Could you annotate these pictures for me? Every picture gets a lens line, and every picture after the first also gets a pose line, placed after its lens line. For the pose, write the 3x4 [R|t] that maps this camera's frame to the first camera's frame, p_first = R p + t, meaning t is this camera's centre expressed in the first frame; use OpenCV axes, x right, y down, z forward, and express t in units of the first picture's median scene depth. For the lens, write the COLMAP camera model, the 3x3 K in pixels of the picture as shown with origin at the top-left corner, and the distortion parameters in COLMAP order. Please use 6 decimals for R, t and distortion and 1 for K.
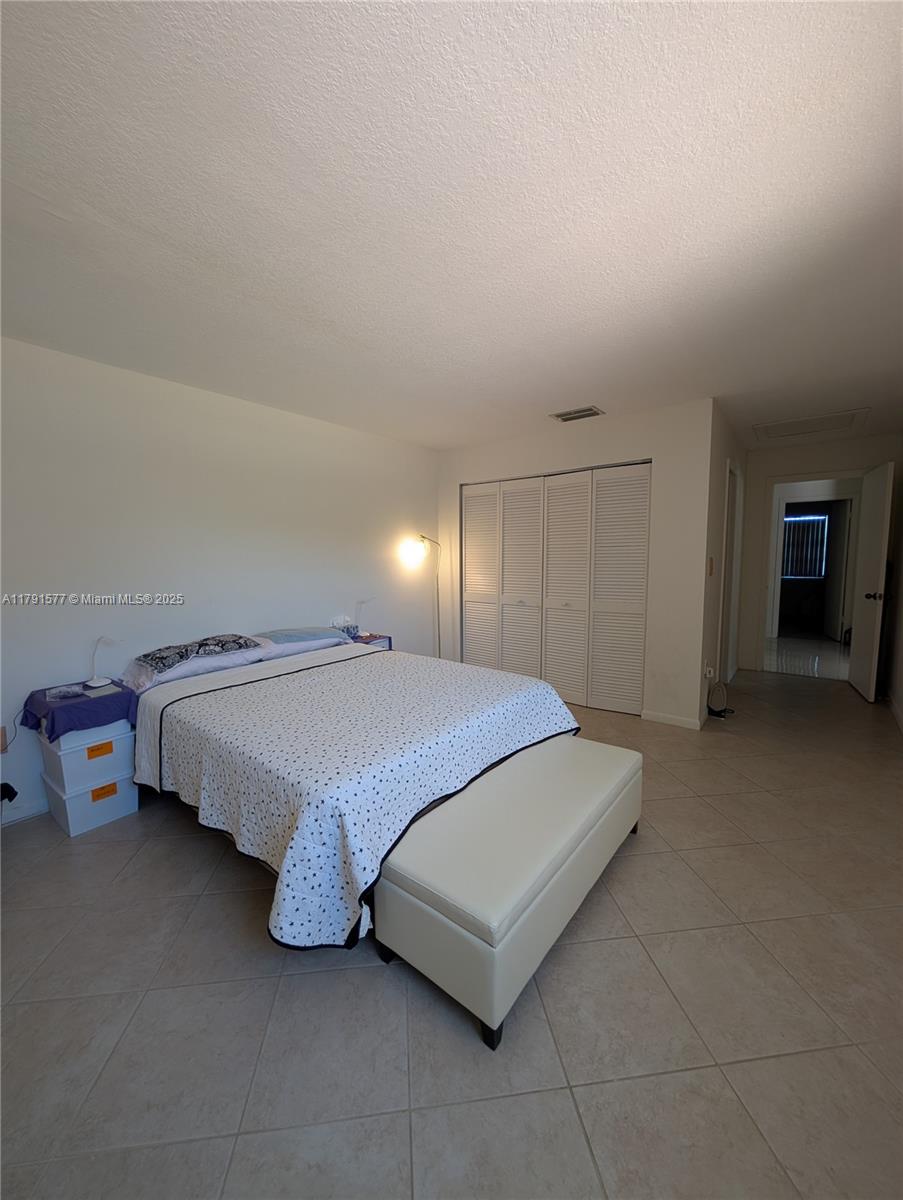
lens RADIAL K [[455.2, 0, 444.6], [0, 455.2, 599.9], [0, 0, 1]] dist [0.001909, 0.000529]
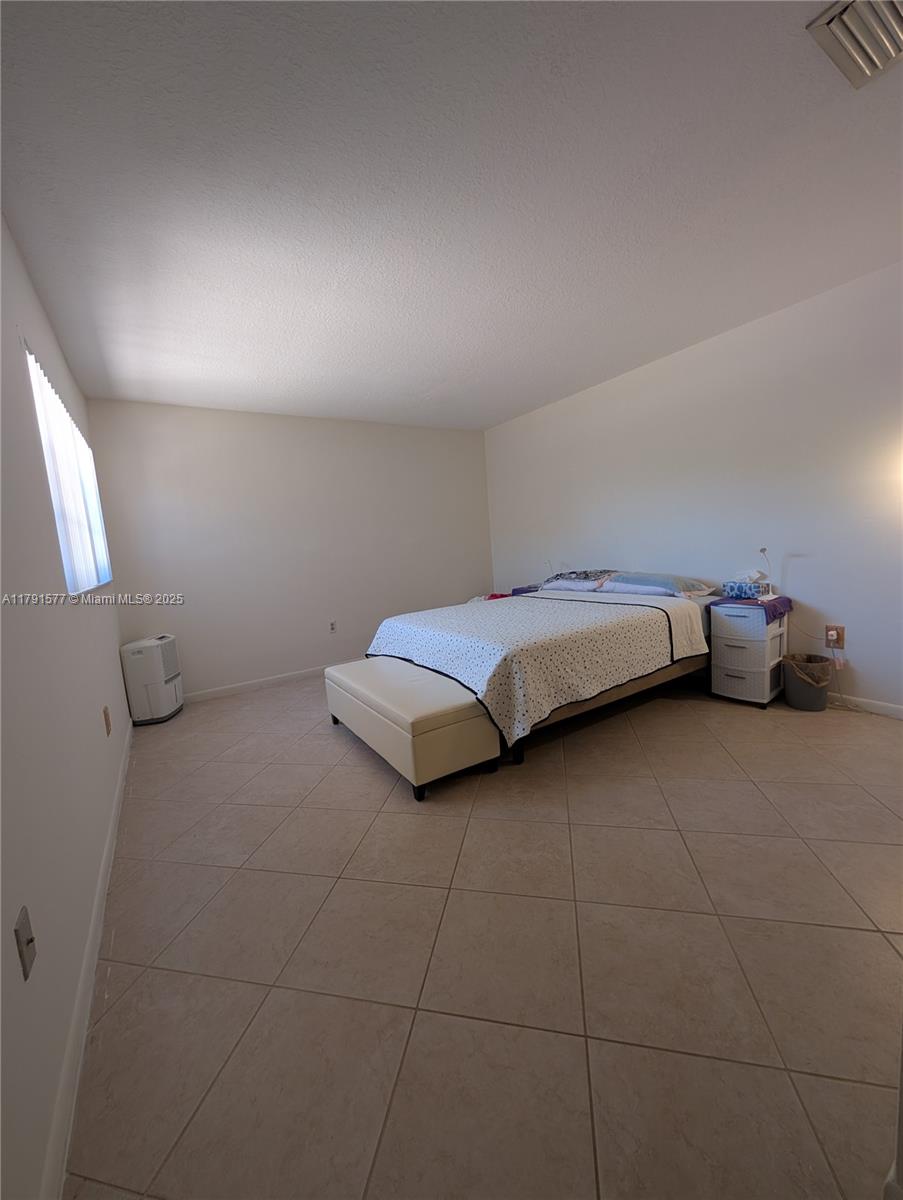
lens RADIAL K [[455.2, 0, 448.6], [0, 455.2, 599.9], [0, 0, 1]] dist [0.001909, 0.000529]
pose [[-0.311752, 0.148148, -0.938543, 1.261314], [-0.012819, 0.987024, 0.160058, -0.057827], [0.950077, 0.061930, -0.305808, 1.359700]]
